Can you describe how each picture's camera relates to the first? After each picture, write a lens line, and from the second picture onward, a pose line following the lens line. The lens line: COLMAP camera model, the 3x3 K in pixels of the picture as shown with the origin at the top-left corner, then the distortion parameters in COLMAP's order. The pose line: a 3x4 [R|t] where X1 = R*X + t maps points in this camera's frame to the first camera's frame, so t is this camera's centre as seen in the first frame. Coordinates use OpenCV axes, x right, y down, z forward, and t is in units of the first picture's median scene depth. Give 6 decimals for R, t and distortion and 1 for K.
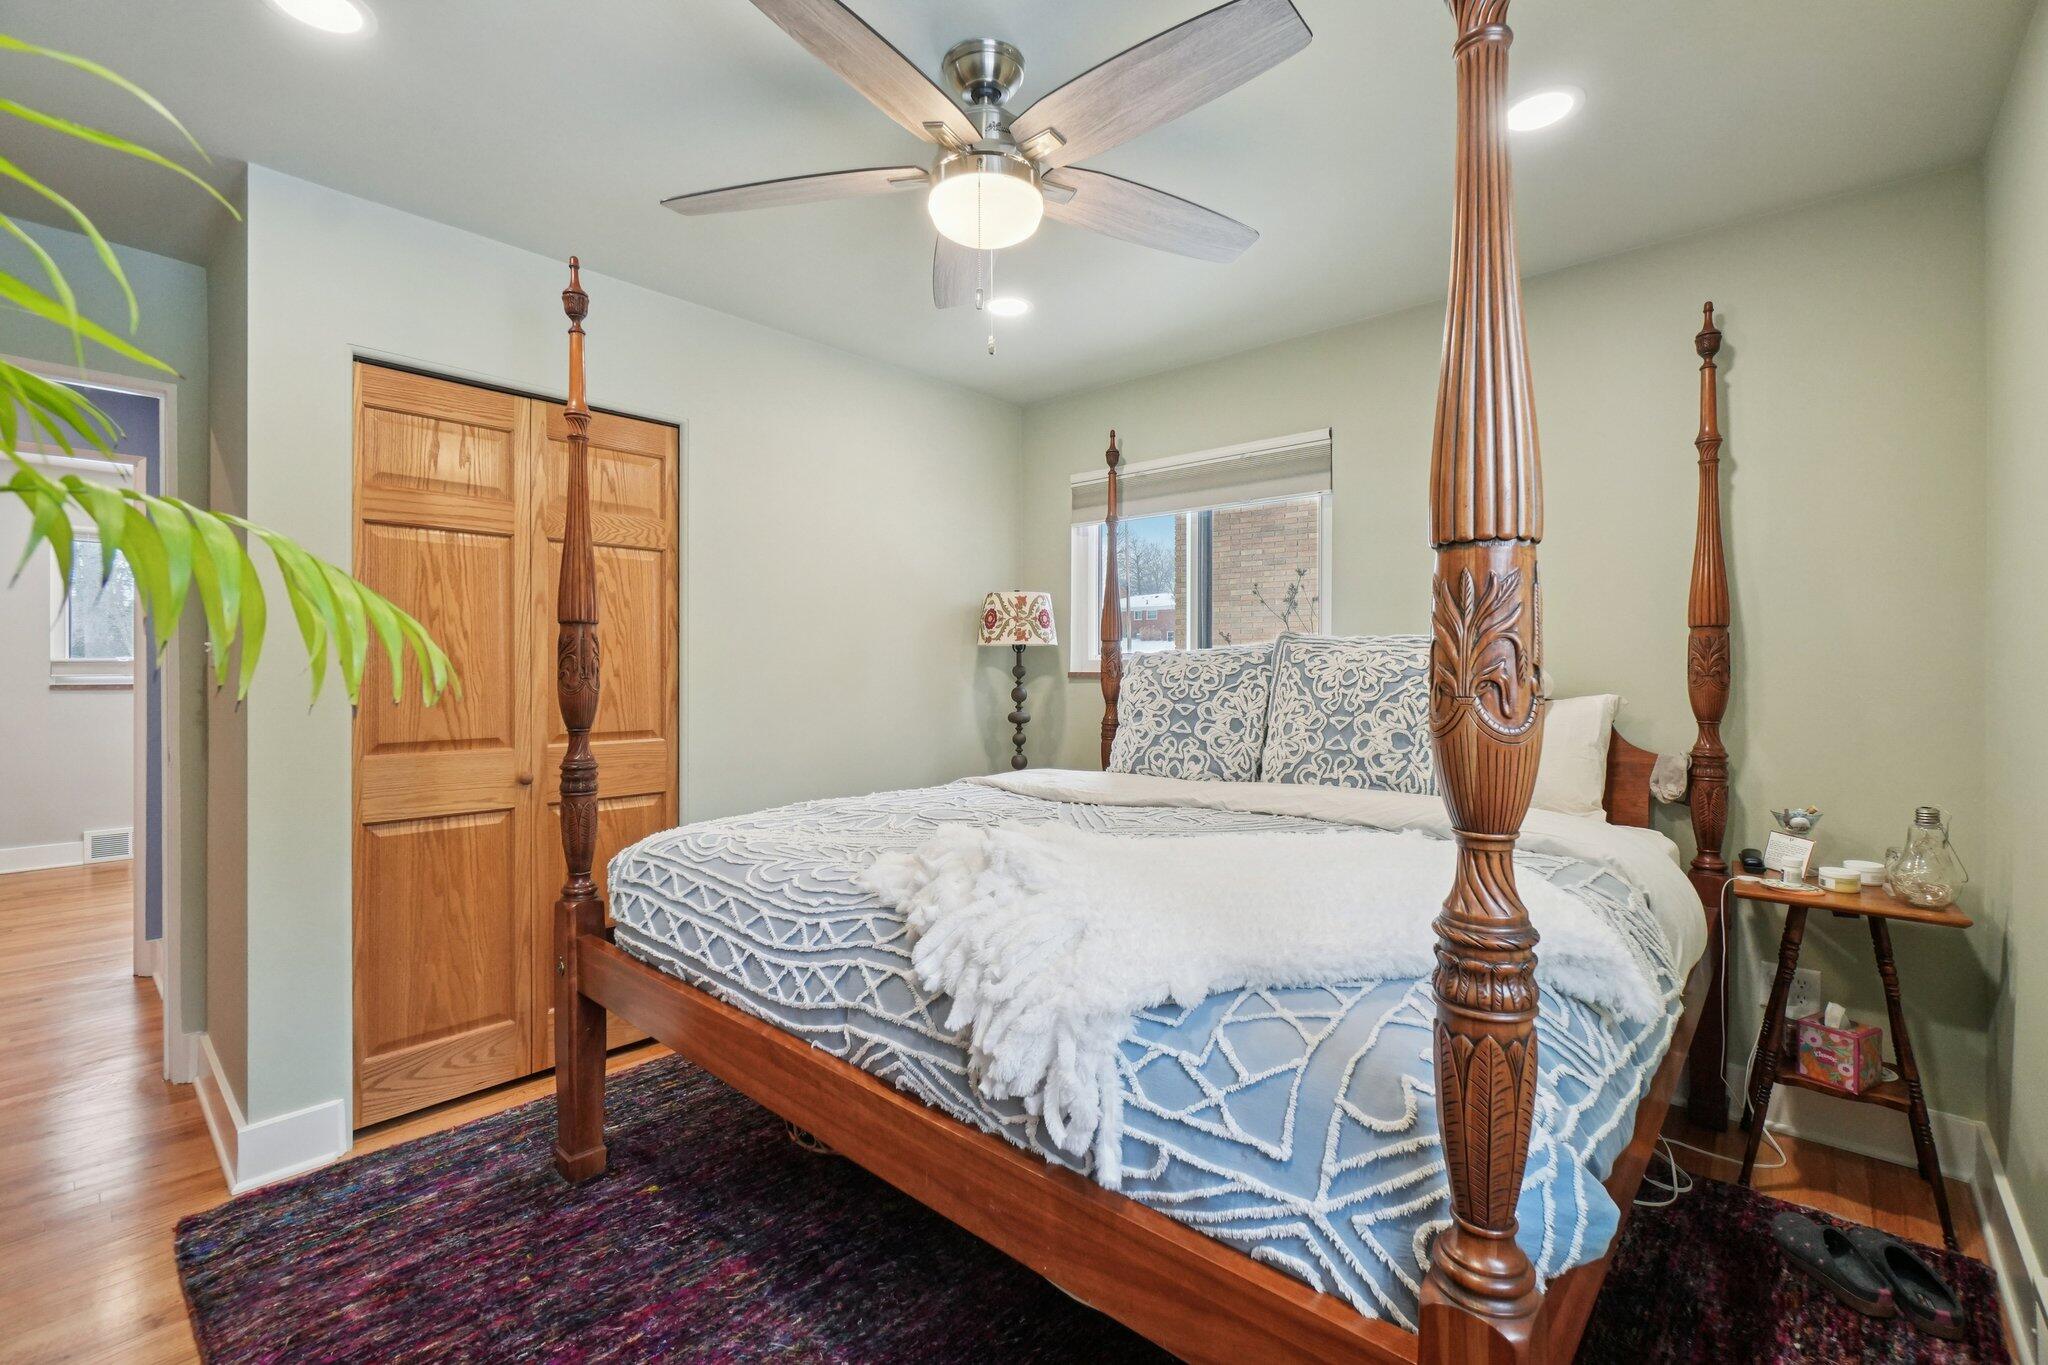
lens RADIAL K [[887.9, 0, 1025.2], [0, 887.9, 670.0], [0, 0, 1]] dist [-0.000623, 0.000140]
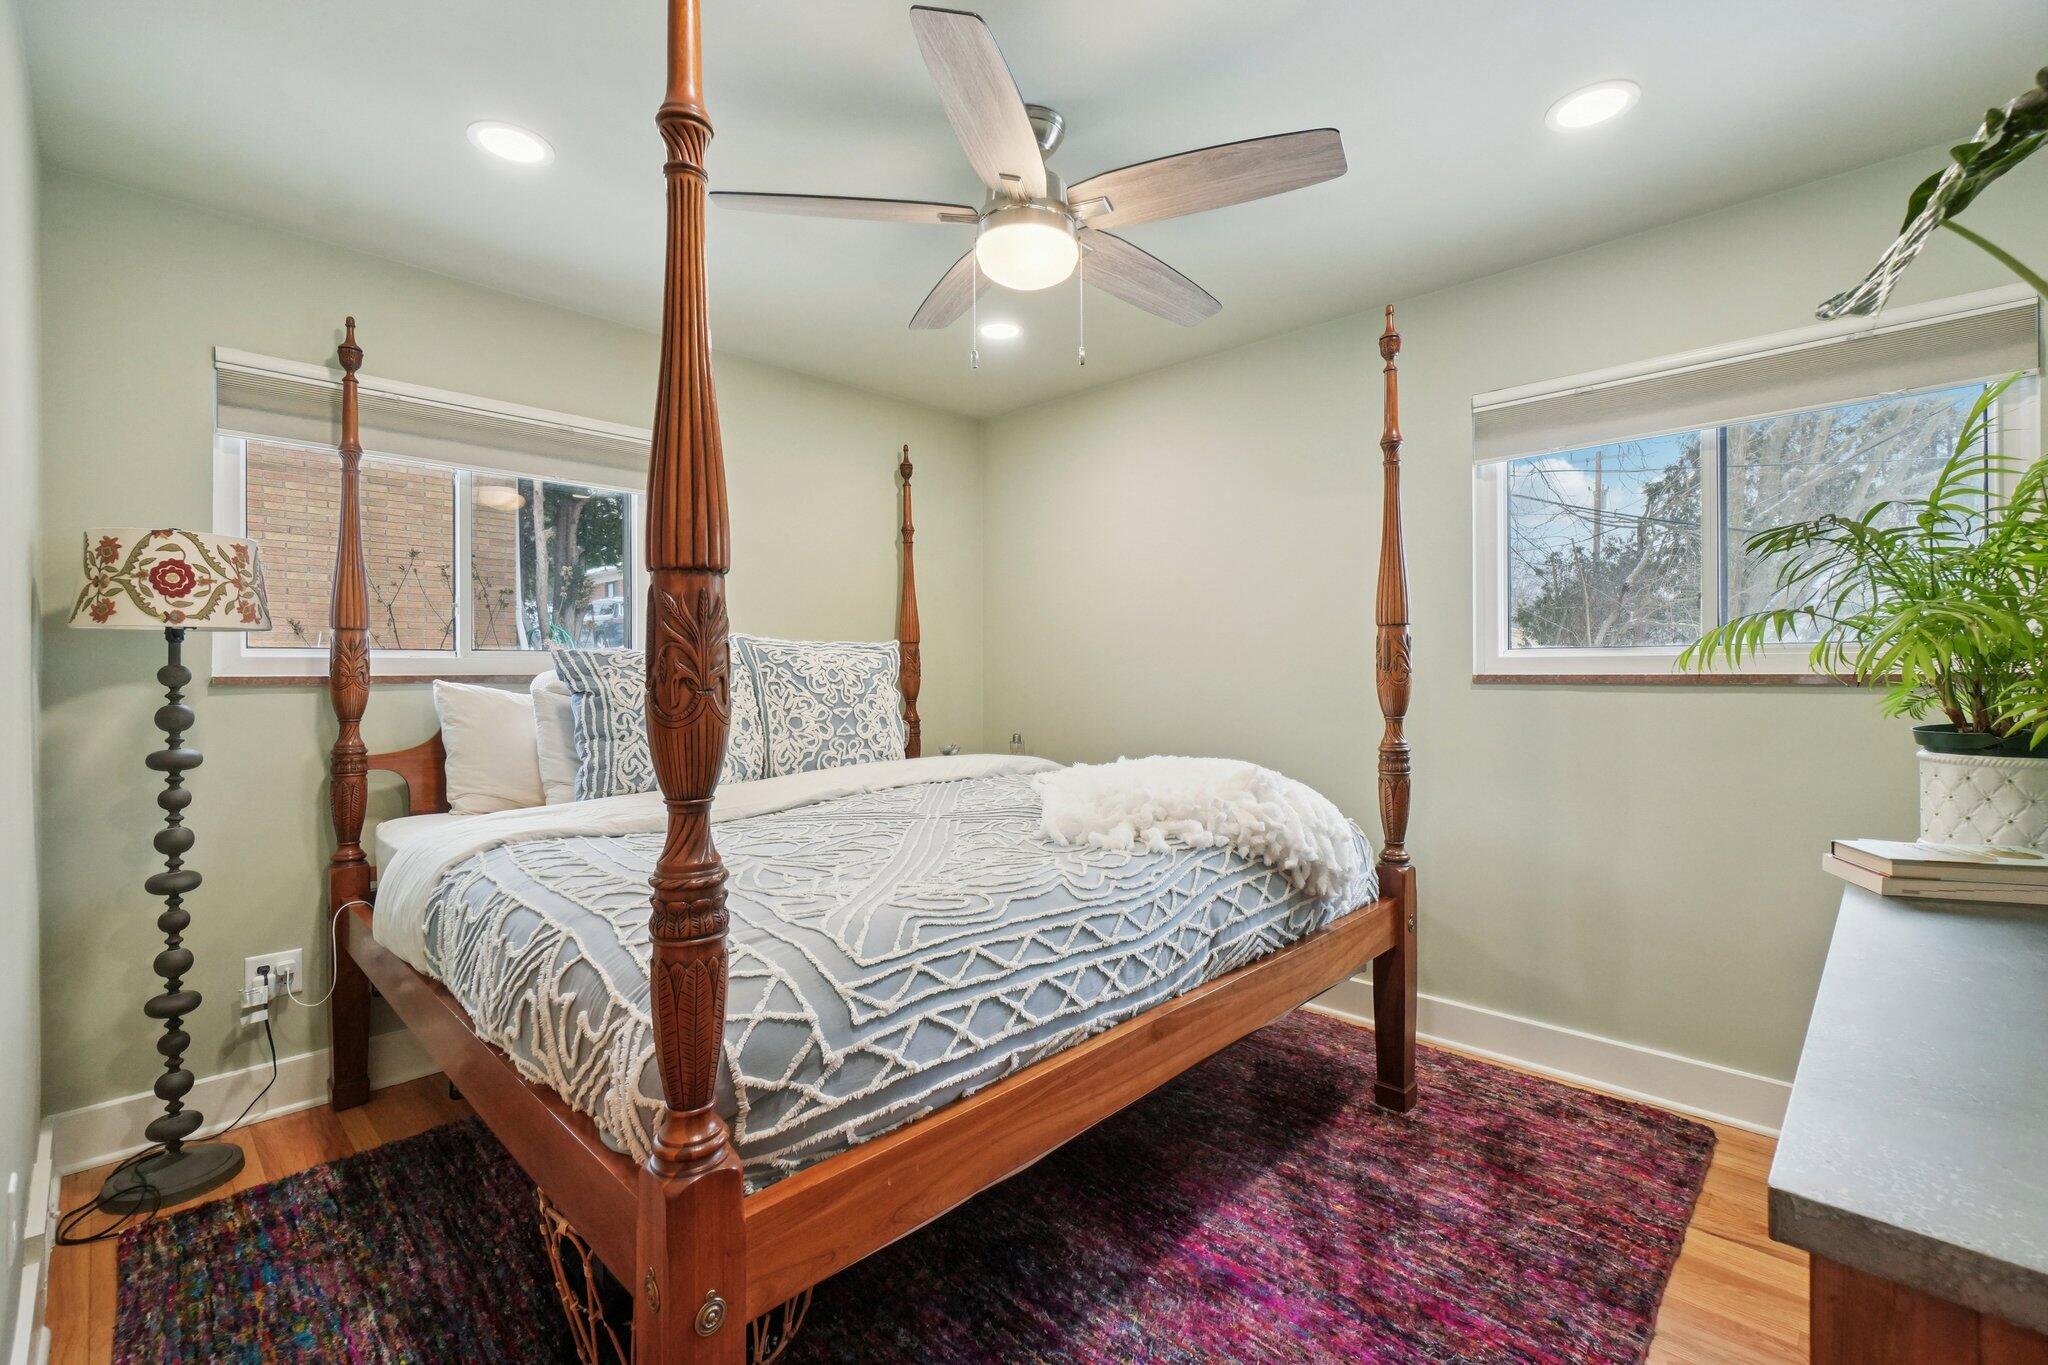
lens RADIAL K [[887.9, 0, 1025.2], [0, 887.9, 670.0], [0, 0, 1]] dist [-0.000623, 0.000140]
pose [[0.035963, -0.001715, 0.999352, -0.840035], [0.005671, 0.999983, 0.001512, 0.000184], [-0.999337, 0.005613, 0.035972, 0.699469]]
